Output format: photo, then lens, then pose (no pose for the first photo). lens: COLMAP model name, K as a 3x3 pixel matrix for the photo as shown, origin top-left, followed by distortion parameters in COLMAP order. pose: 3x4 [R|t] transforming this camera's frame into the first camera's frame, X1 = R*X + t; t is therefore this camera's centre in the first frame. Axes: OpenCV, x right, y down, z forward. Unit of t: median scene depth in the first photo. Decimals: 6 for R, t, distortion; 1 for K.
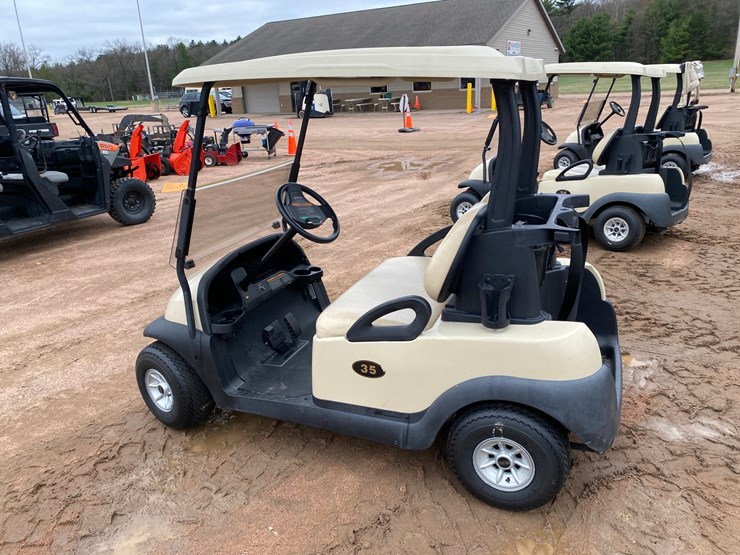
lens RADIAL K [[562.9, 0, 374.1], [0, 562.9, 288.4], [0, 0, 1]] dist [0.030116, -0.029328]
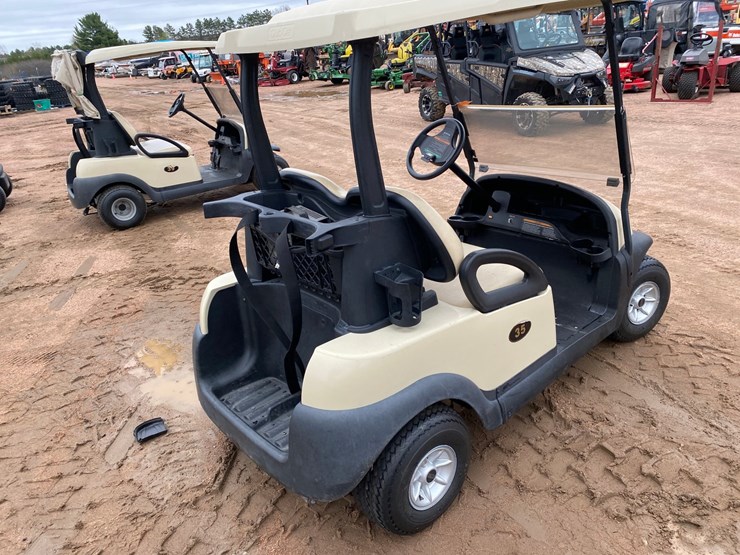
lens RADIAL K [[562.9, 0, 373.9], [0, 562.9, 272.6], [0, 0, 1]] dist [0.030116, -0.029328]
pose [[-0.443200, 0.423787, -0.789923, 0.396200], [-0.192311, 0.815728, 0.545531, -0.226434], [0.875551, 0.393690, -0.280032, 0.576253]]
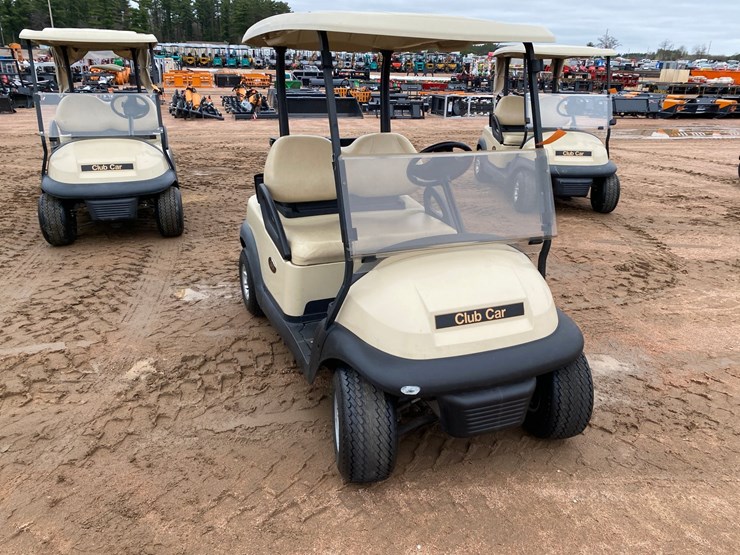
lens RADIAL K [[562.9, 0, 374.2], [0, 562.9, 271.9], [0, 0, 1]] dist [0.030116, -0.029328]
pose [[-0.704435, -0.223069, 0.673804, -0.363606], [0.246539, 0.813318, 0.527003, -0.257897], [-0.665575, 0.537358, -0.517935, 0.787988]]
